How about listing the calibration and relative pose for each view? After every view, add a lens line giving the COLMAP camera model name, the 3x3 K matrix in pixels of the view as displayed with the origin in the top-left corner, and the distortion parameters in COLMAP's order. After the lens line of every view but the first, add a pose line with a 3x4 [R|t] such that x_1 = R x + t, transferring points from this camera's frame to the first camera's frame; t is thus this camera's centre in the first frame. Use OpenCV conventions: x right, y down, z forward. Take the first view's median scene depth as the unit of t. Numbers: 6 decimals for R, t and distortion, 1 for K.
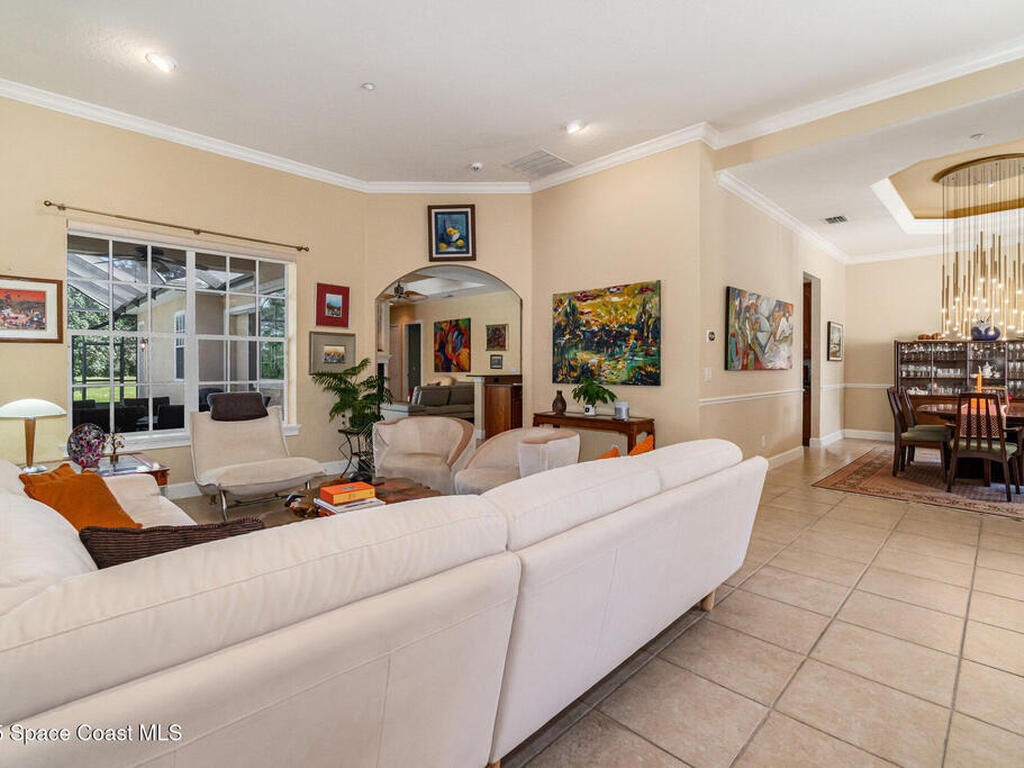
lens RADIAL K [[504.9, 0, 512.0], [0, 504.9, 384.0], [0, 0, 1]] dist [0.001972, -0.000053]
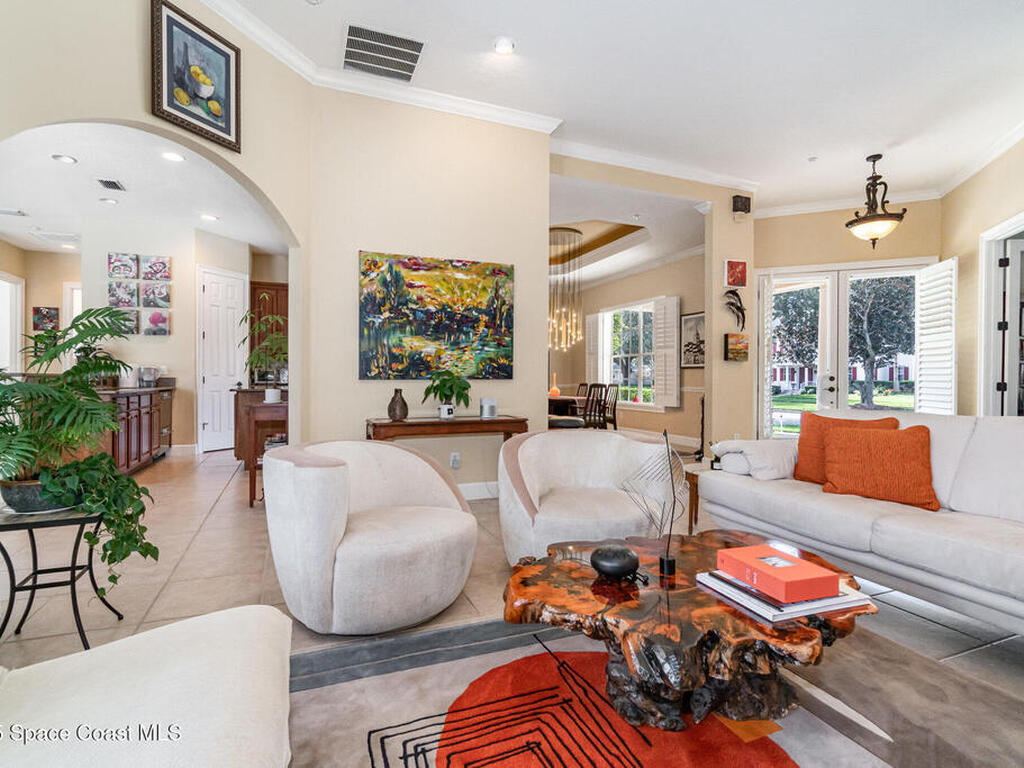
lens RADIAL K [[504.9, 0, 512.0], [0, 504.9, 384.0], [0, 0, 1]] dist [0.001972, -0.000053]
pose [[0.388421, -0.007582, 0.921451, -0.508106], [0.029802, 0.999546, -0.004338, 0.014528], [-0.921000, 0.029146, 0.388470, 0.584420]]
